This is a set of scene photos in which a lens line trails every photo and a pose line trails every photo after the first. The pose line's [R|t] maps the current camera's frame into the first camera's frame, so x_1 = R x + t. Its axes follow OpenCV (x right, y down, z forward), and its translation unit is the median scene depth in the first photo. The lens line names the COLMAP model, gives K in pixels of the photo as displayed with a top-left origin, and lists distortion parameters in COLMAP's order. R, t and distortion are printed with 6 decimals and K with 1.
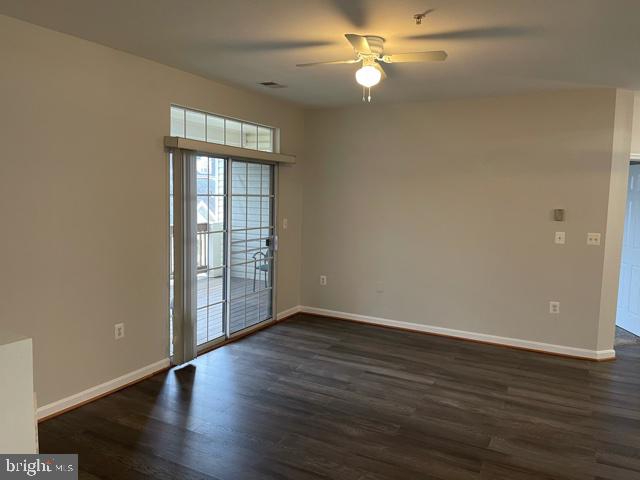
lens RADIAL K [[476.0, 0, 317.5], [0, 476.0, 240.3], [0, 0, 1]] dist [0.072442, -0.098545]
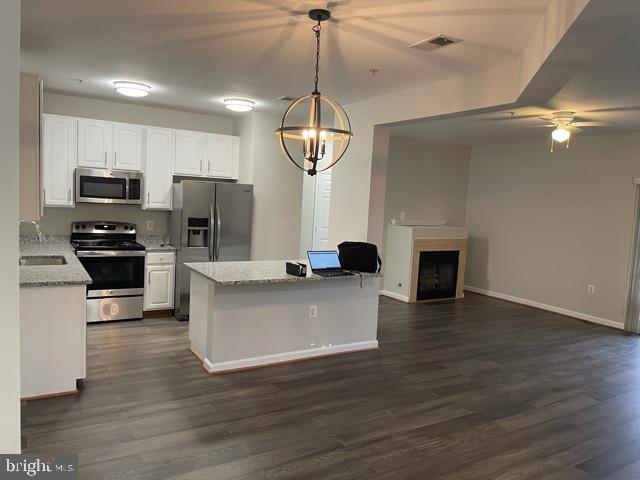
lens RADIAL K [[476.0, 0, 317.5], [0, 476.0, 240.3], [0, 0, 1]] dist [0.072442, -0.098545]
pose [[-0.515808, 0.034116, -0.856024, 1.843315], [-0.140250, 0.982363, 0.123660, -0.076179], [0.845146, 0.183843, -0.501927, 1.135960]]
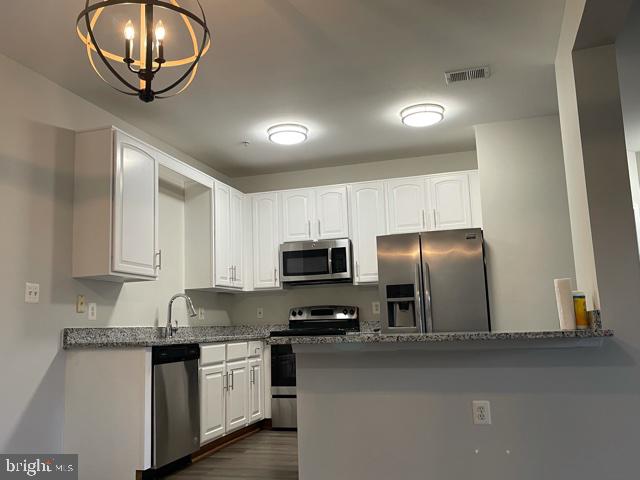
lens RADIAL K [[579.7, 0, 317.5], [0, 579.7, 239.9], [0, 0, 1]] dist [0.055098, -0.011750]
pose [[-0.979918, -0.014867, -0.198847, 1.100400], [-0.002503, 0.998055, -0.062286, 0.093987], [0.199387, -0.060537, -0.978049, 1.308024]]
